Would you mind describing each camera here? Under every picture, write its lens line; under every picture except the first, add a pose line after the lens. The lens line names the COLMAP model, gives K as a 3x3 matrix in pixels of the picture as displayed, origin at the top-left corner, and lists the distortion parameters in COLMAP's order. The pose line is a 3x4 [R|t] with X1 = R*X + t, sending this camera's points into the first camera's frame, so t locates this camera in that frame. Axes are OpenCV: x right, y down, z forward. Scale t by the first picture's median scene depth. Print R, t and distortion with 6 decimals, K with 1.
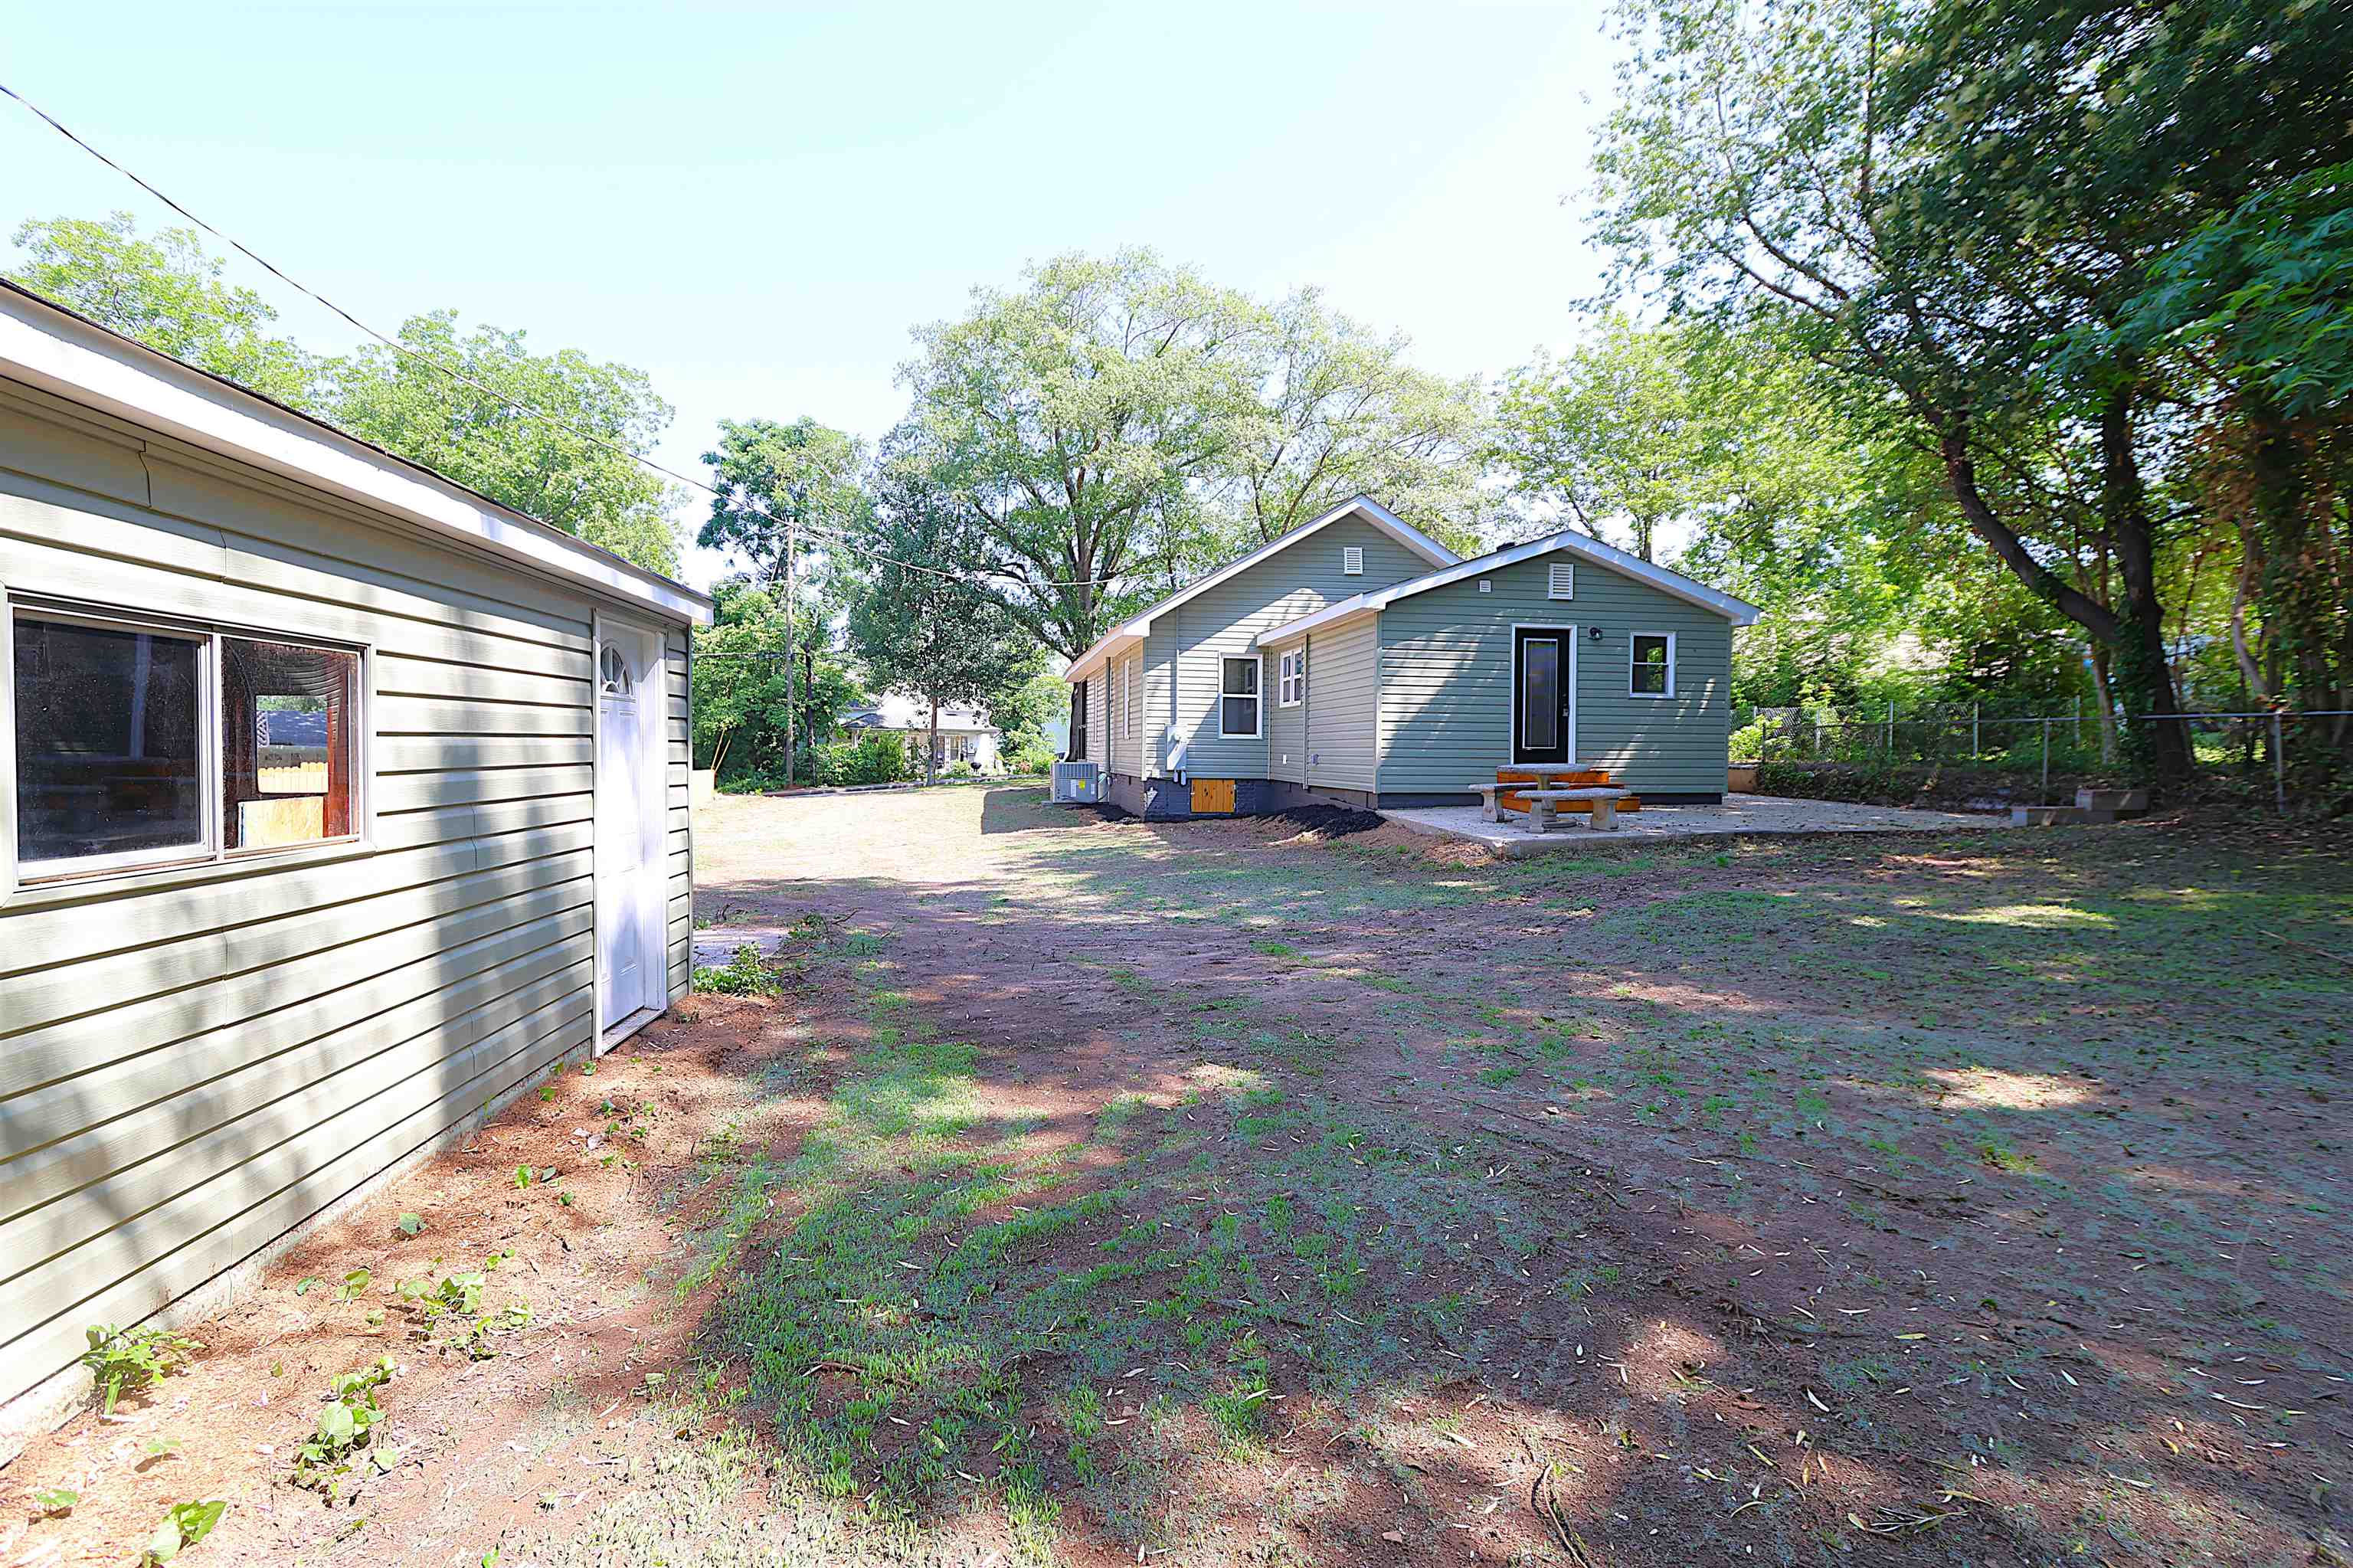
lens RADIAL K [[1155.4, 0, 1176.5], [0, 1155.4, 784.0], [0, 0, 1]] dist [-0.022423, 0.000504]
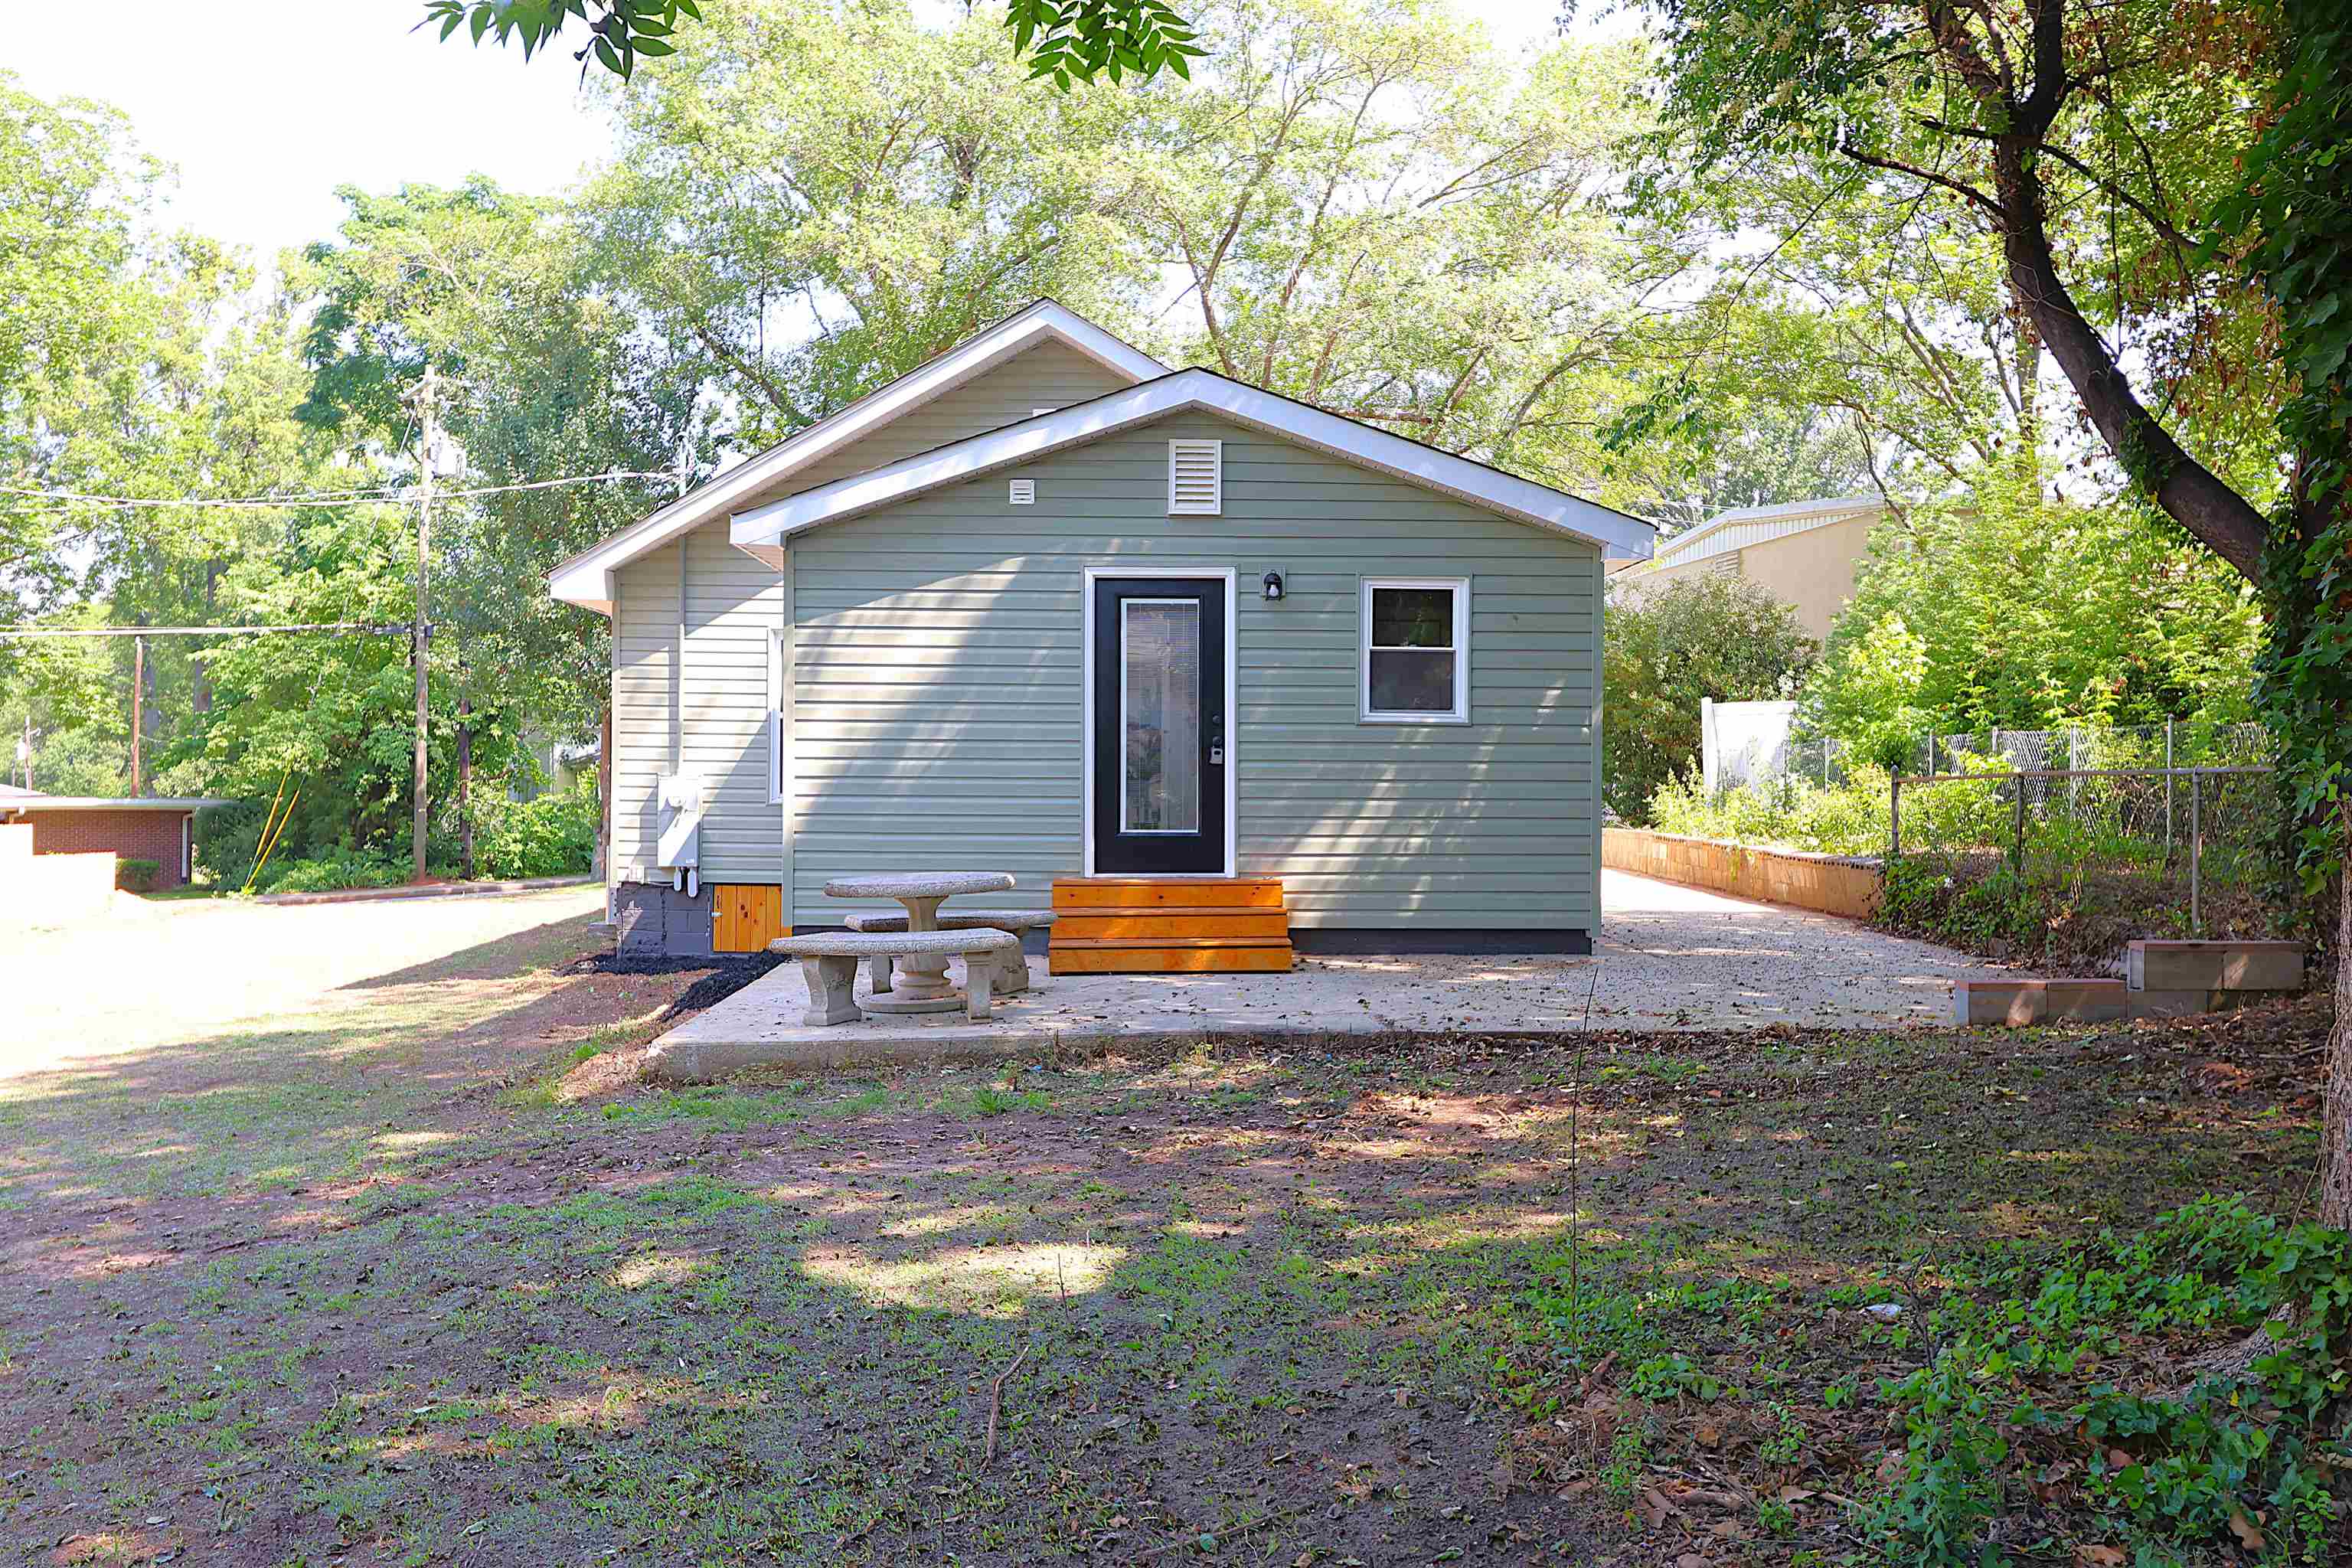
lens RADIAL K [[2292.5, 0, 1176.0], [0, 2292.5, 784.0], [0, 0, 1]] dist [0.005653, 0.006514]
pose [[0.987644, -0.003759, -0.156667, 0.486696], [-0.001451, 0.999450, -0.033131, -0.020260], [0.156705, 0.032949, 0.987096, 0.080097]]
